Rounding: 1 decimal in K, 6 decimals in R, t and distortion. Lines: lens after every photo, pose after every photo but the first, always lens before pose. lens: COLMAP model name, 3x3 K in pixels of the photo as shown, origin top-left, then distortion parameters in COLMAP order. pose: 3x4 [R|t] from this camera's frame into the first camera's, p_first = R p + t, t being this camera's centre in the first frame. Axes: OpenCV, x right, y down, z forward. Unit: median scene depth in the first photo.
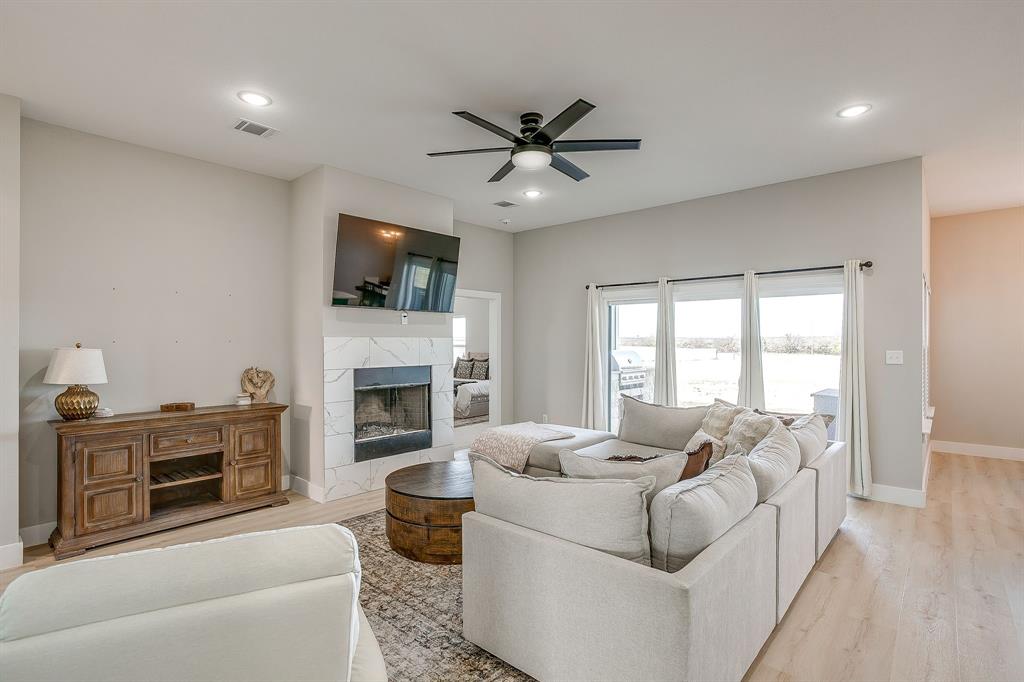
lens RADIAL K [[493.2, 0, 517.2], [0, 493.2, 339.4], [0, 0, 1]] dist [-0.025037, 0.014384]
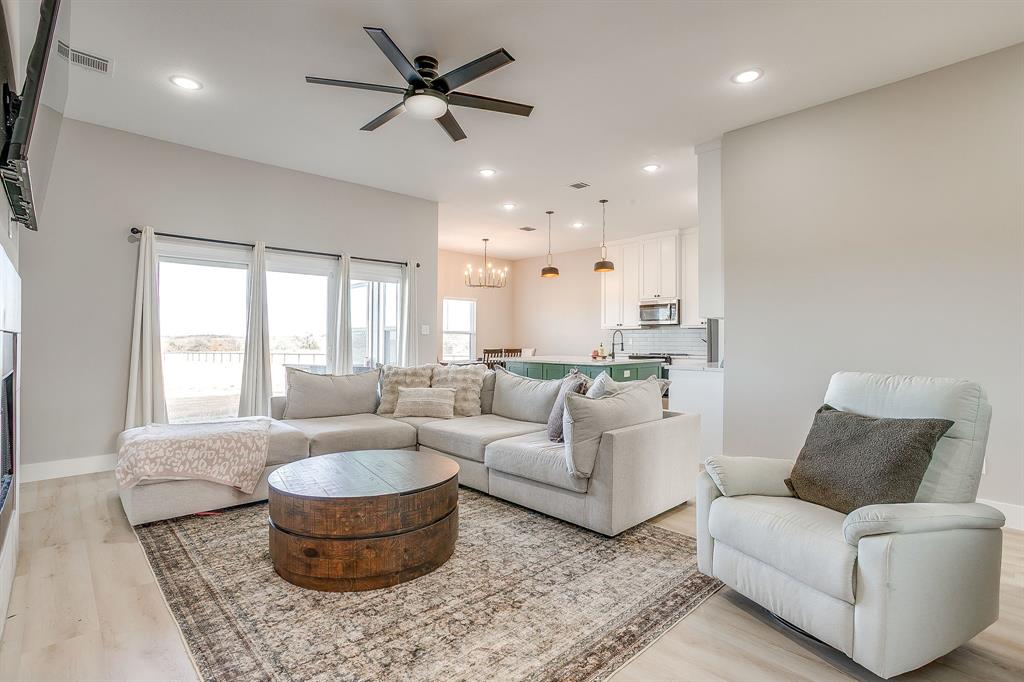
lens RADIAL K [[493.2, 0, 512.1], [0, 493.2, 339.6], [0, 0, 1]] dist [-0.025037, 0.014384]
pose [[0.108912, -0.010329, 0.993998, -0.900369], [-0.004072, 0.999933, 0.010837, 0.083122], [-0.994043, -0.005228, 0.108862, 0.764071]]
